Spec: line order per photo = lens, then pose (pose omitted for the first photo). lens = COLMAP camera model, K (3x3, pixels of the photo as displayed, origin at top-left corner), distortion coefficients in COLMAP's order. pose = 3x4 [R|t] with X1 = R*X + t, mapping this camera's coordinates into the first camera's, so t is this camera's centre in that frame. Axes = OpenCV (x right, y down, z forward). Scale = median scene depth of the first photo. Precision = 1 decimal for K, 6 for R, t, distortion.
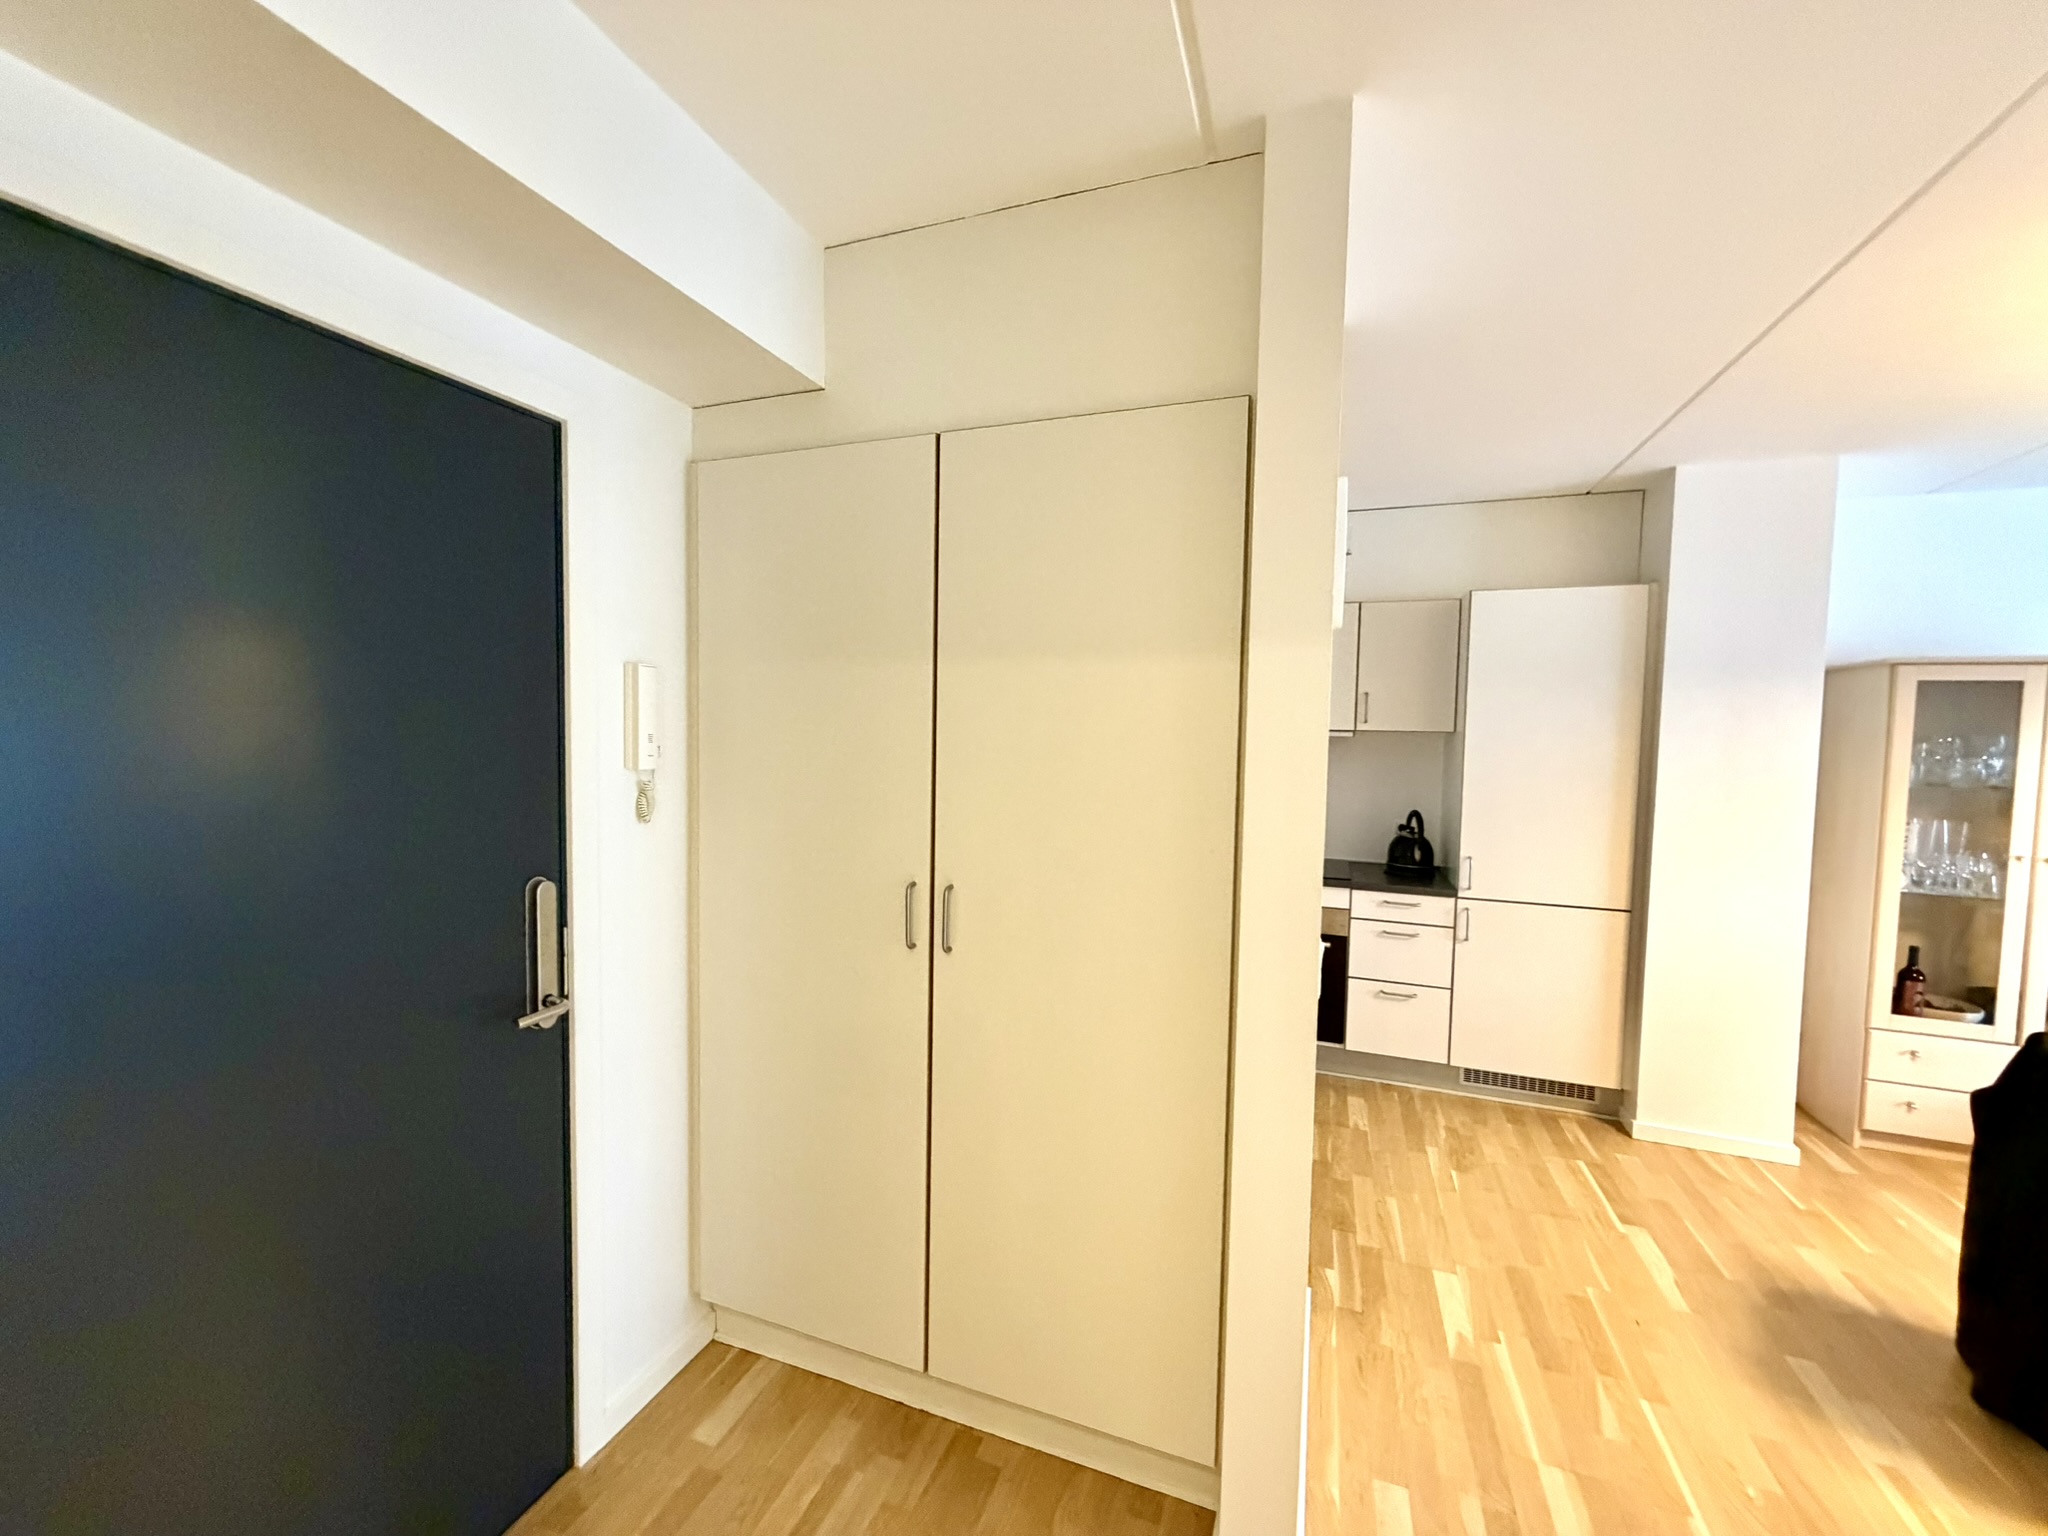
lens RADIAL K [[814.8, 0, 1015.9], [0, 814.8, 767.4], [0, 0, 1]] dist [-0.002082, -0.000432]
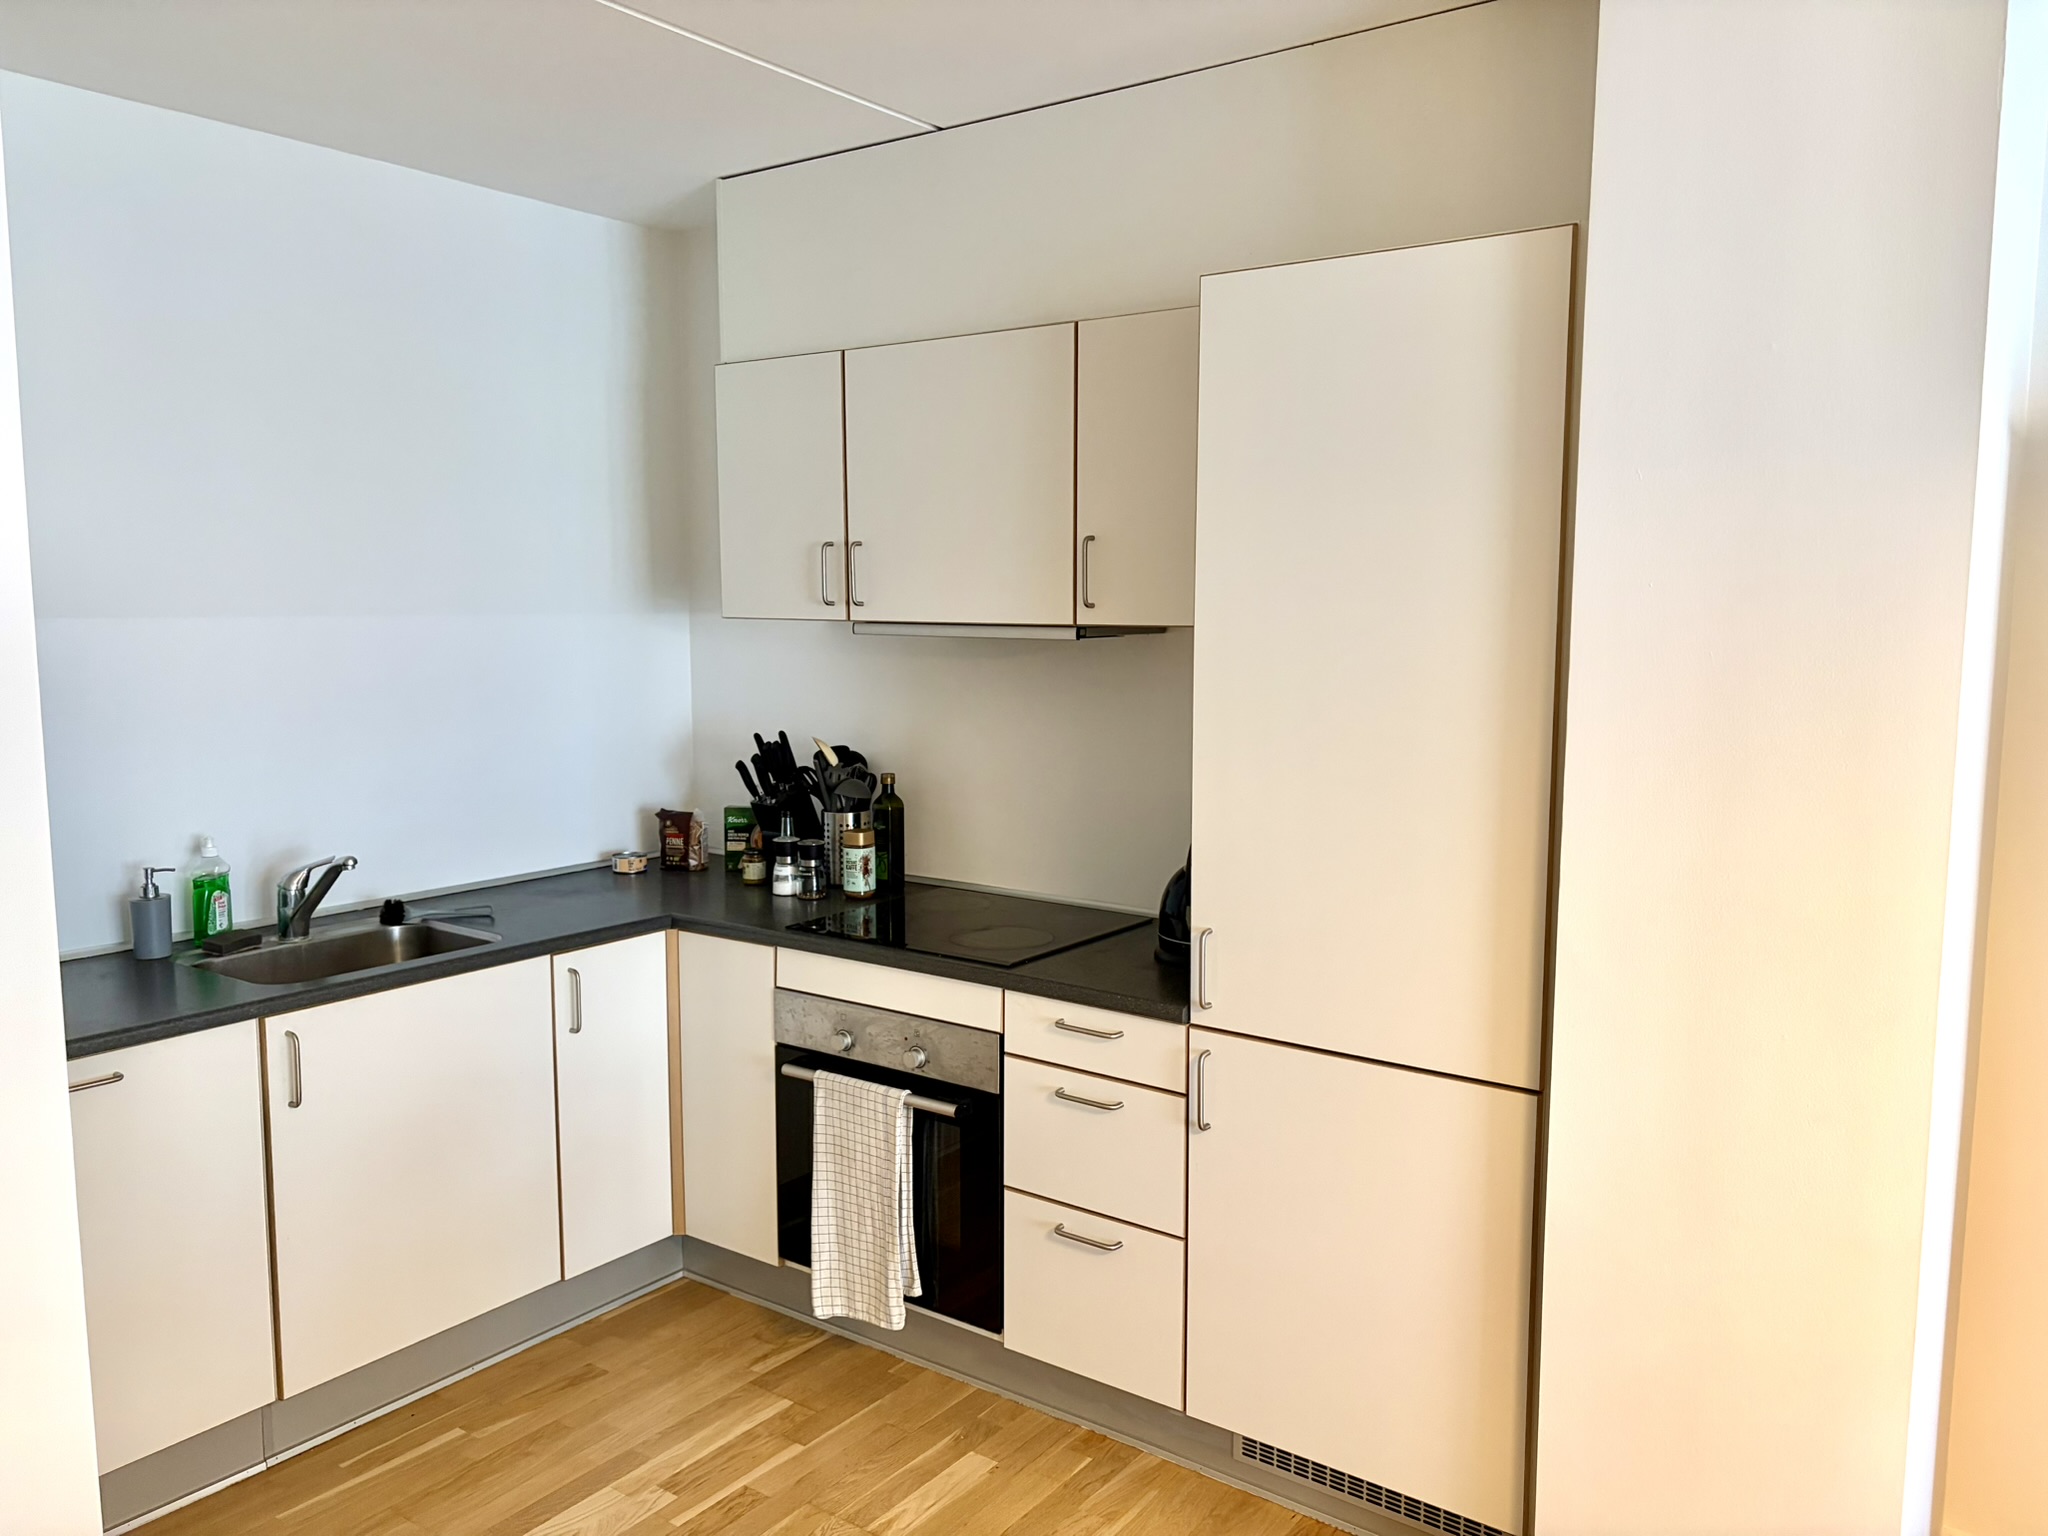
lens RADIAL K [[1540.8, 0, 1013.4], [0, 1540.8, 772.6], [0, 0, 1]] dist [0.053421, -0.057356]
pose [[0.961454, 0.016771, -0.274453, 0.754065], [-0.000098, 0.998159, 0.060650, -0.019585], [0.274965, -0.058285, 0.959686, 0.250023]]
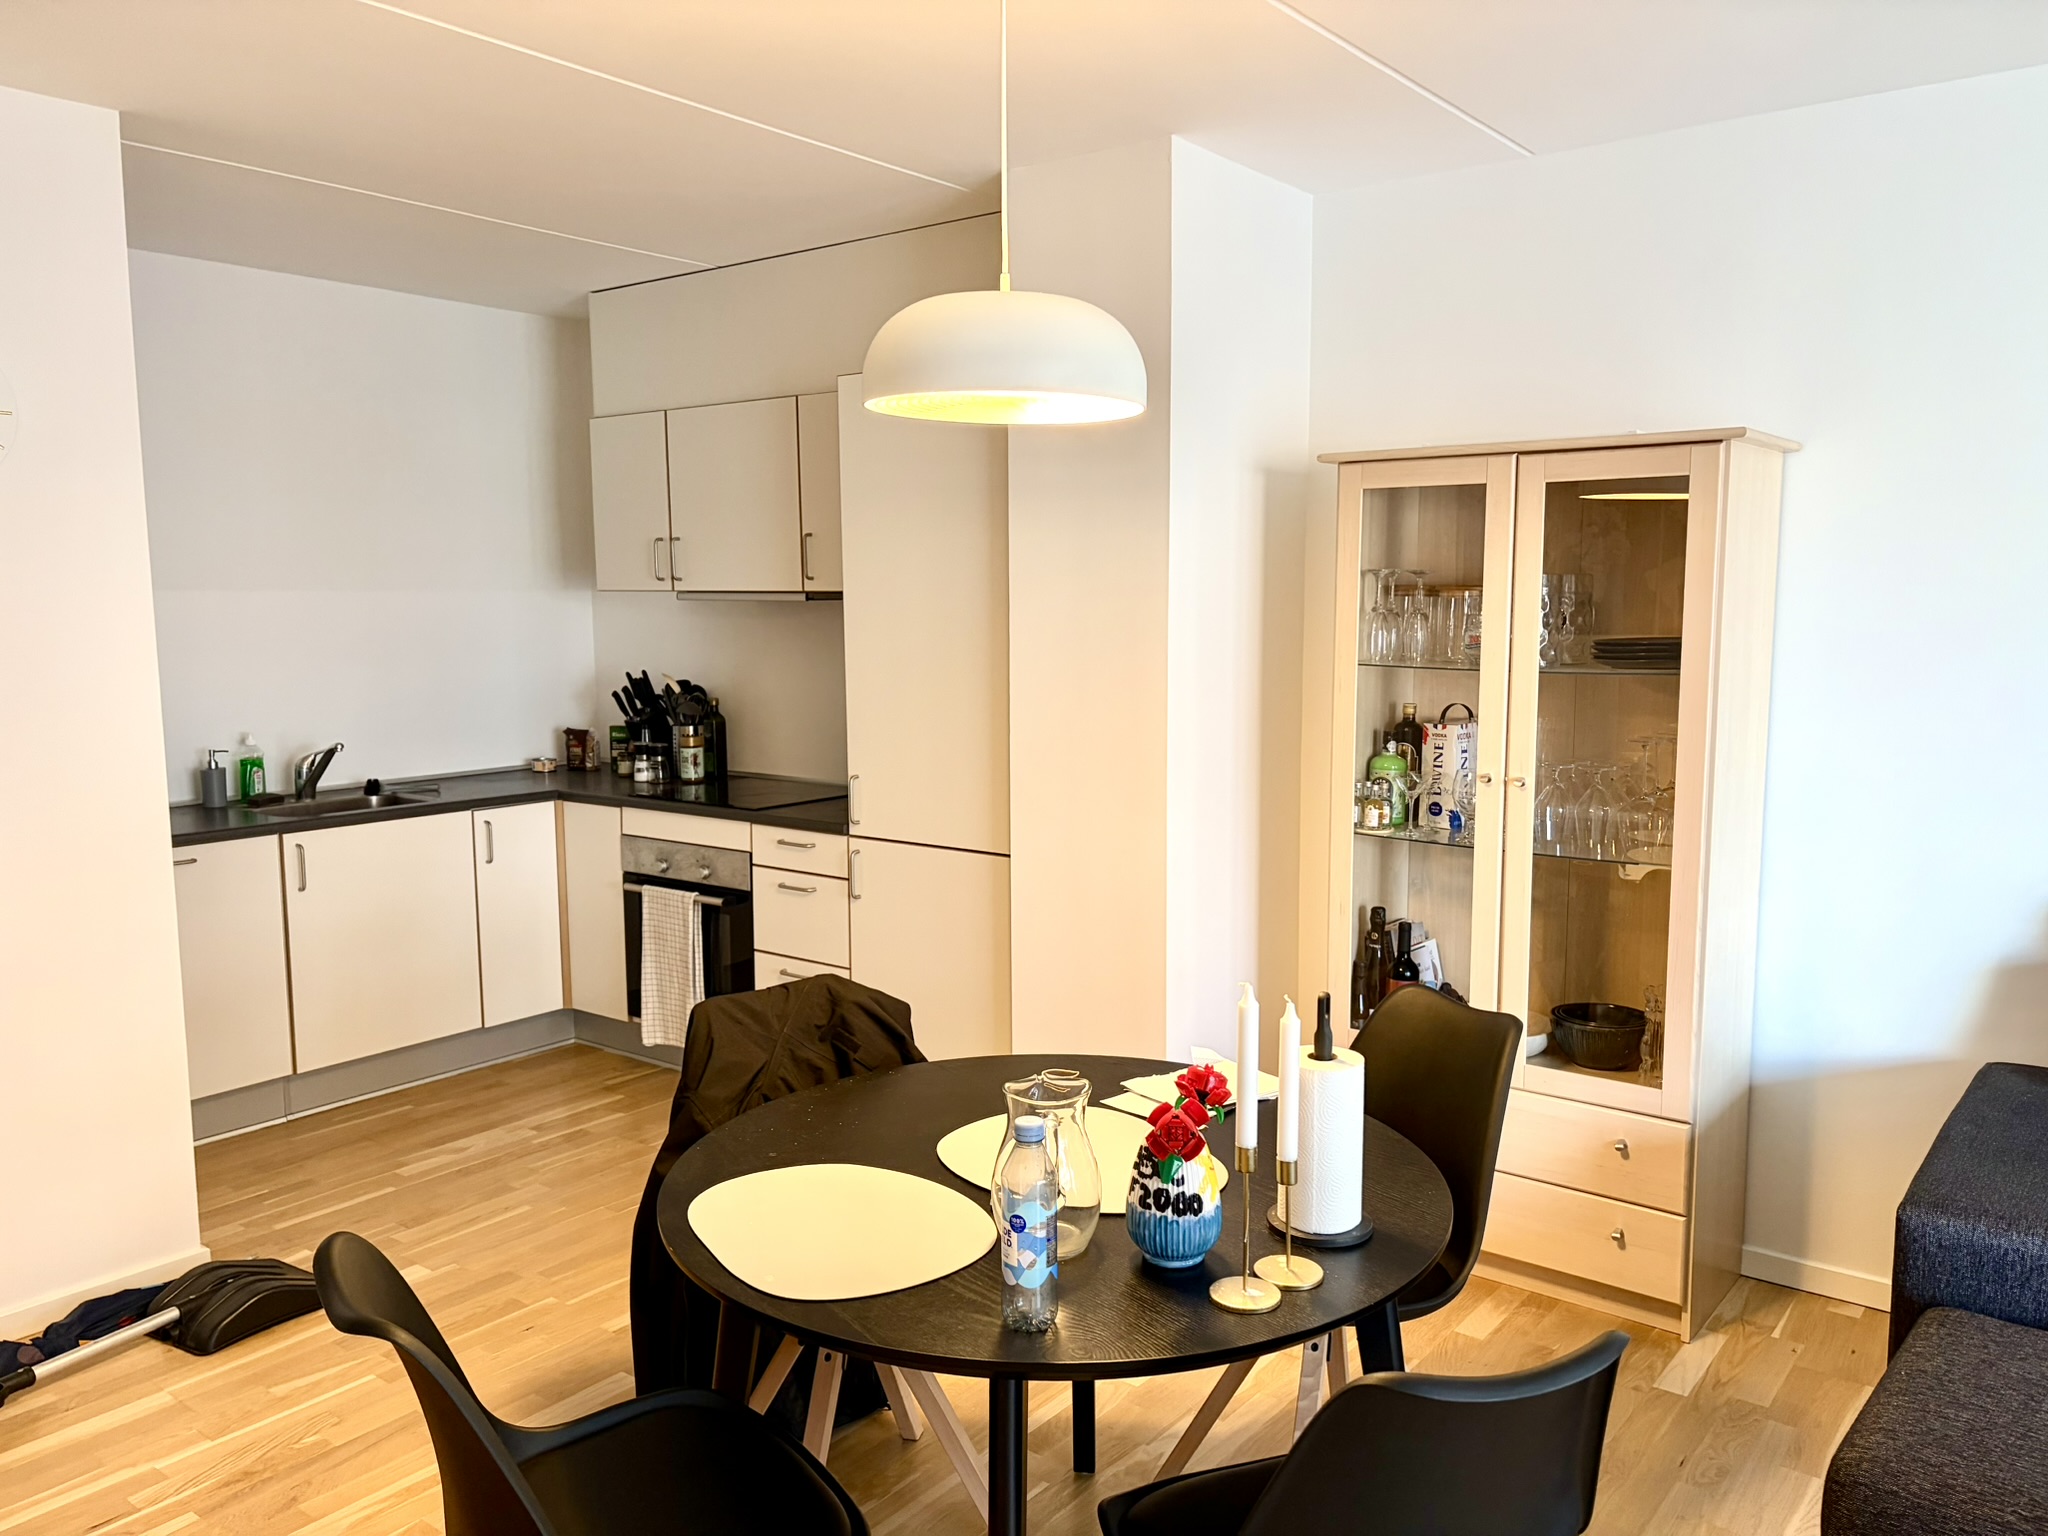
lens RADIAL K [[1540.8, 0, 1020.3], [0, 1540.8, 778.0], [0, 0, 1]] dist [0.053421, -0.057356]
pose [[0.953617, 0.015249, -0.300635, 1.195746], [0.004666, 0.997847, 0.065416, 0.032651], [0.300985, -0.063784, 0.951493, -0.195224]]
